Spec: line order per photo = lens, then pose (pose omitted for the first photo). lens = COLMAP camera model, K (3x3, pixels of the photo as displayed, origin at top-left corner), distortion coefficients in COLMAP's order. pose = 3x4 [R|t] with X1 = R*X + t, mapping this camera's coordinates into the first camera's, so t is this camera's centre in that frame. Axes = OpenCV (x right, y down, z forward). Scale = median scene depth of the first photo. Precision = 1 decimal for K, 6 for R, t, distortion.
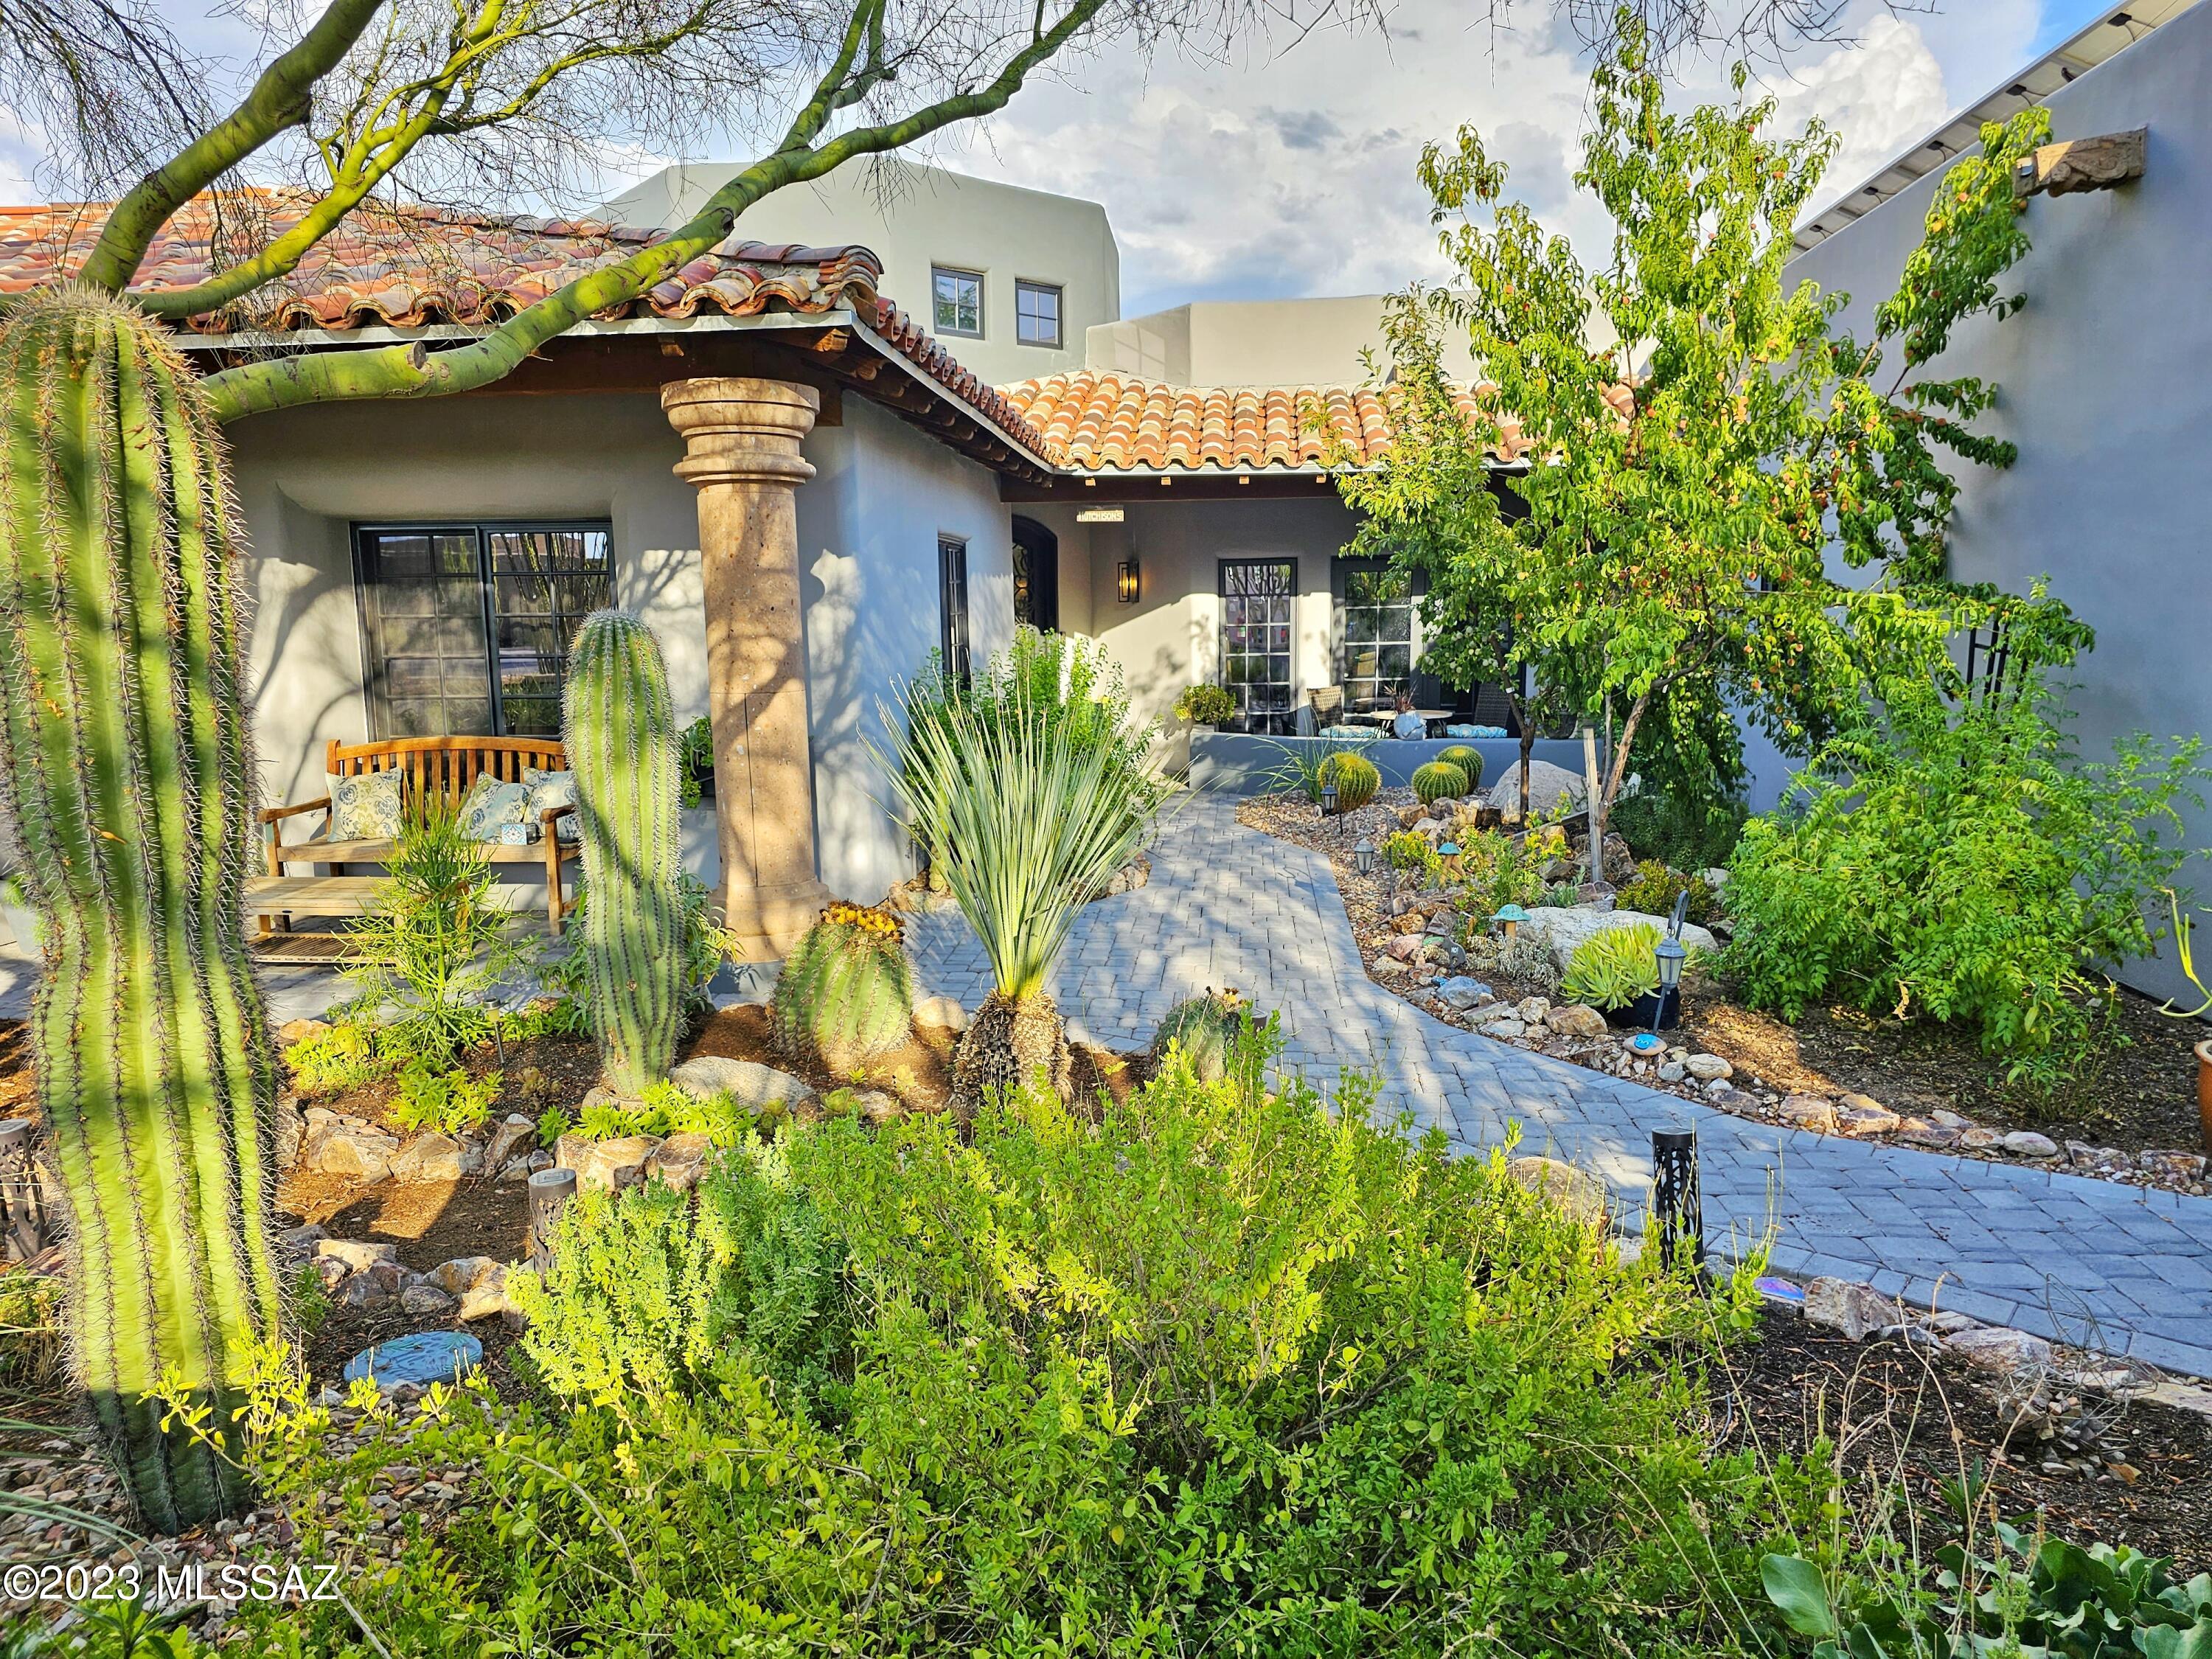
lens RADIAL K [[1473.5, 0, 1107.2], [0, 1473.5, 832.1], [0, 0, 1]] dist [0.005396, 0.000695]
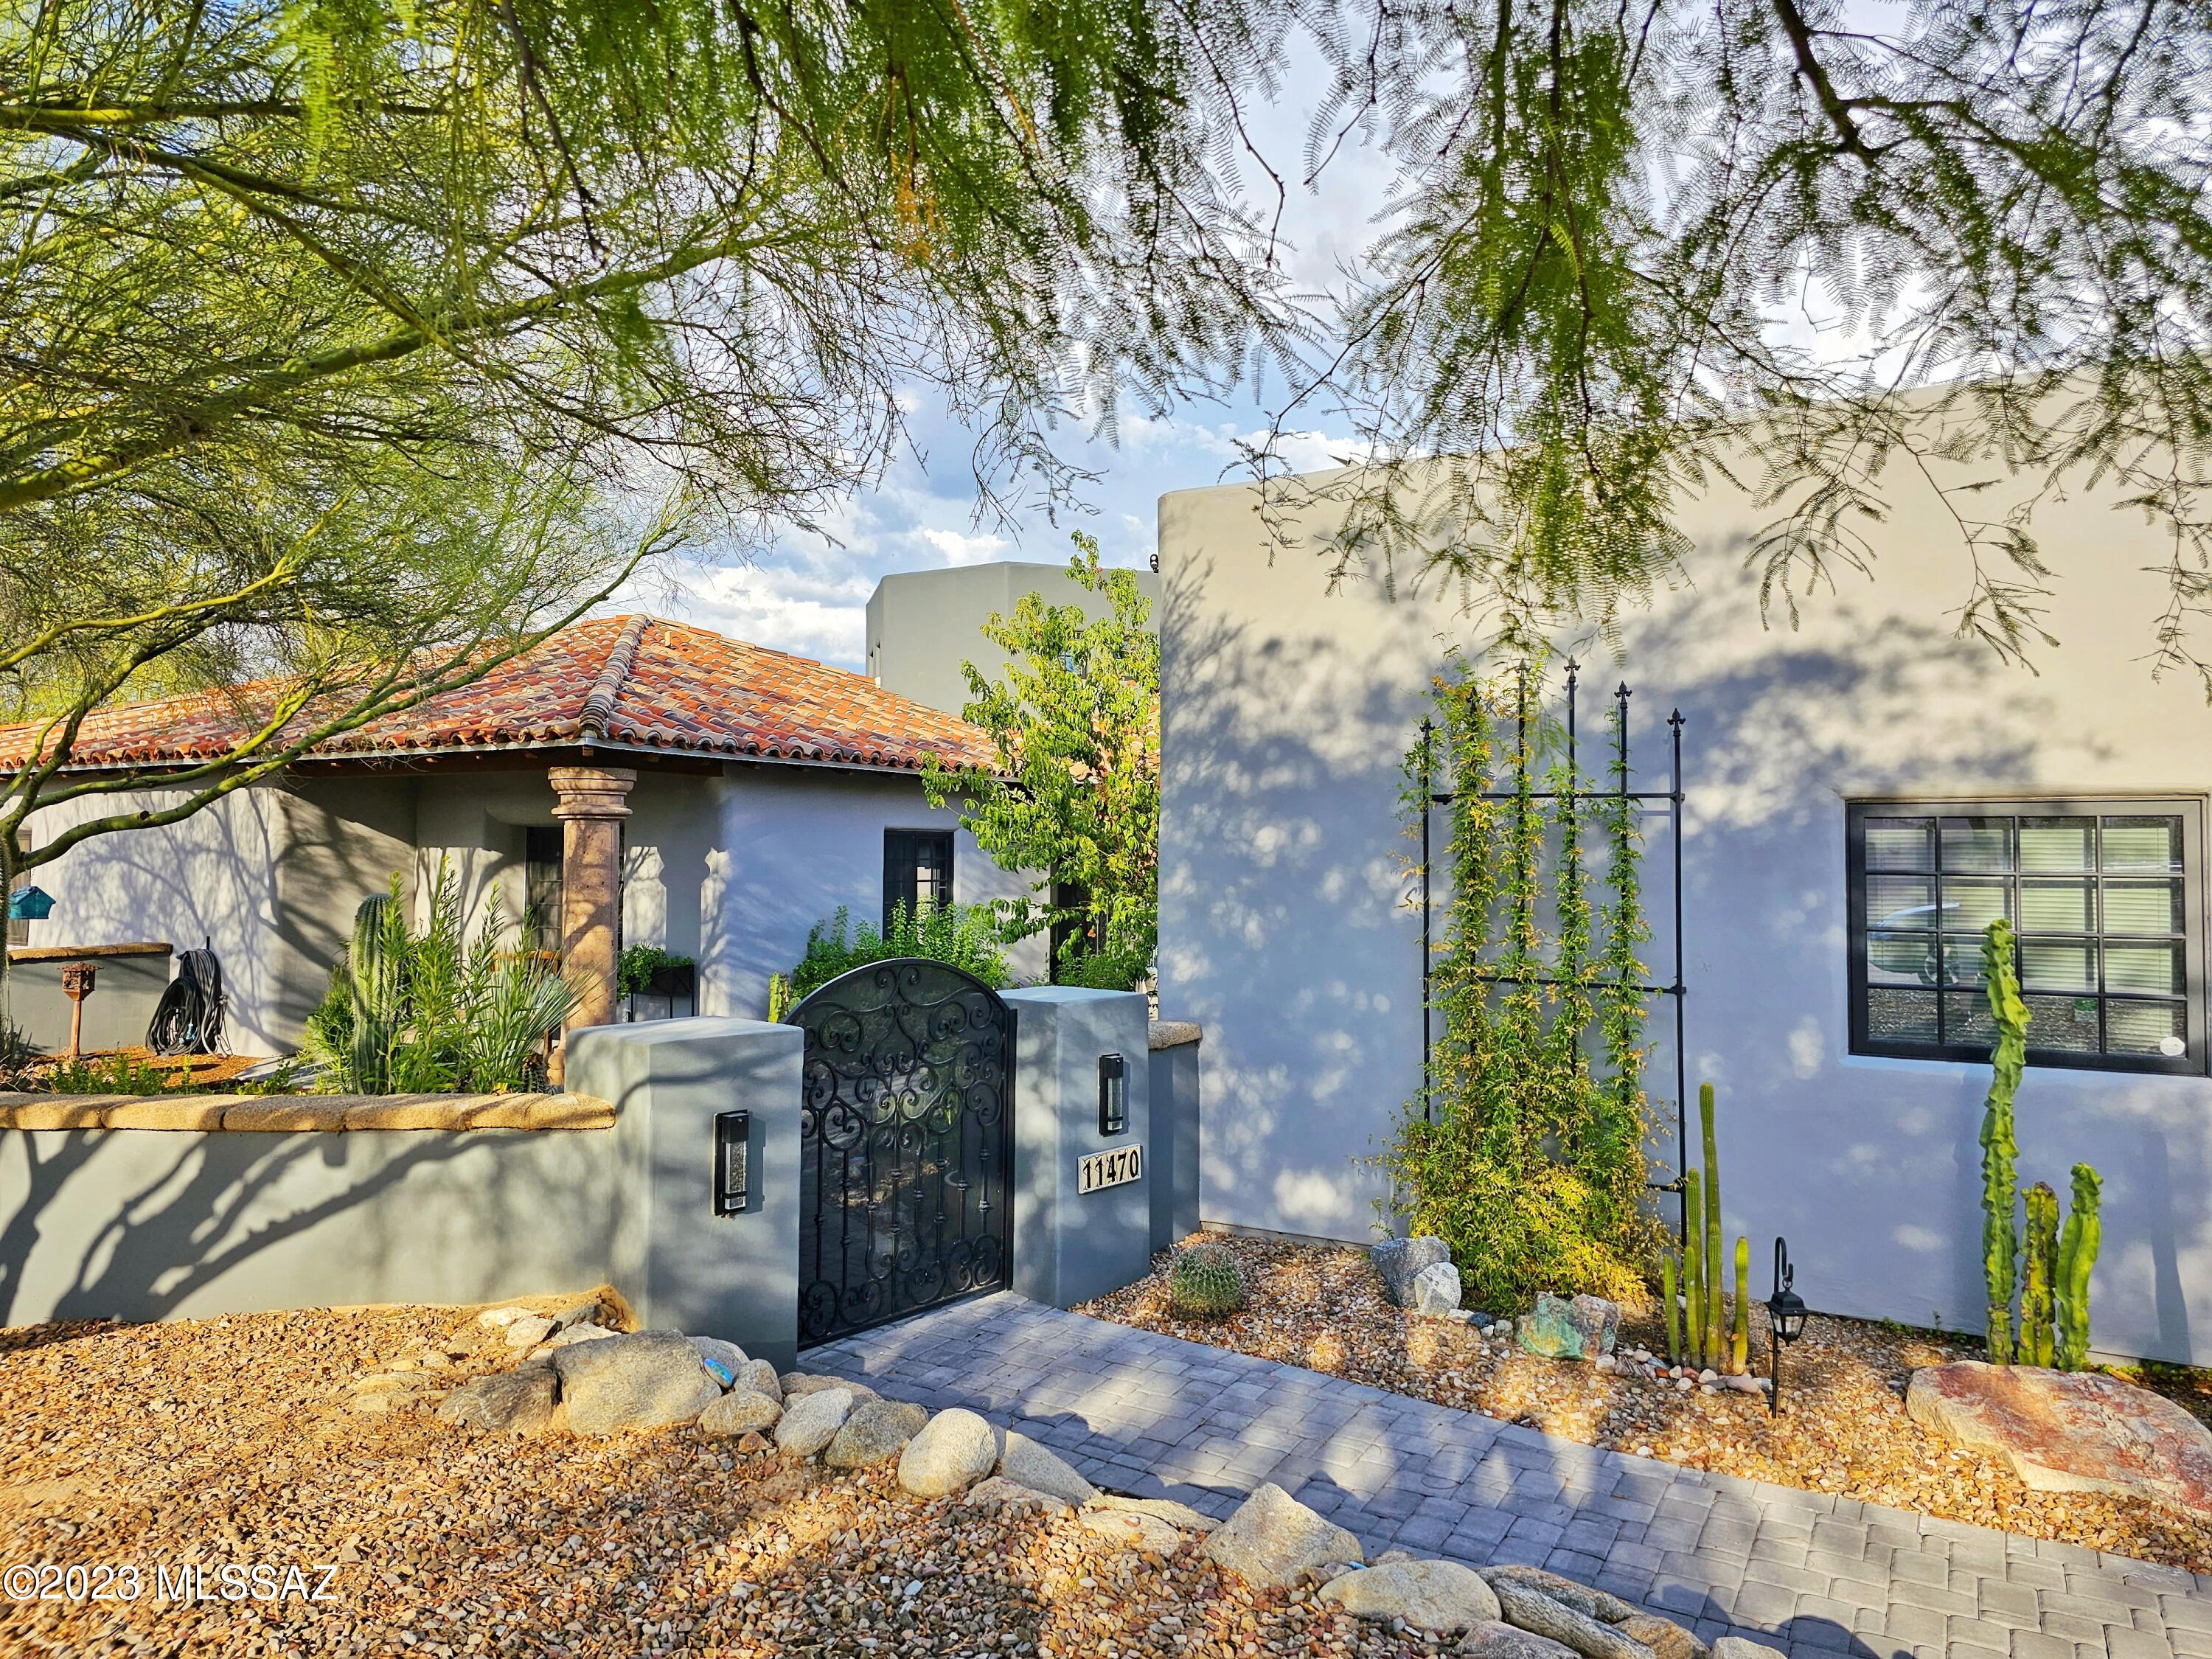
lens RADIAL K [[1473.5, 0, 1105.9], [0, 1473.5, 828.3], [0, 0, 1]] dist [0.005396, 0.000695]
pose [[0.913940, 0.007470, -0.405781, 1.089947], [-0.073574, 0.986313, -0.147555, 0.001329], [0.399125, 0.164712, 0.901981, -0.407035]]
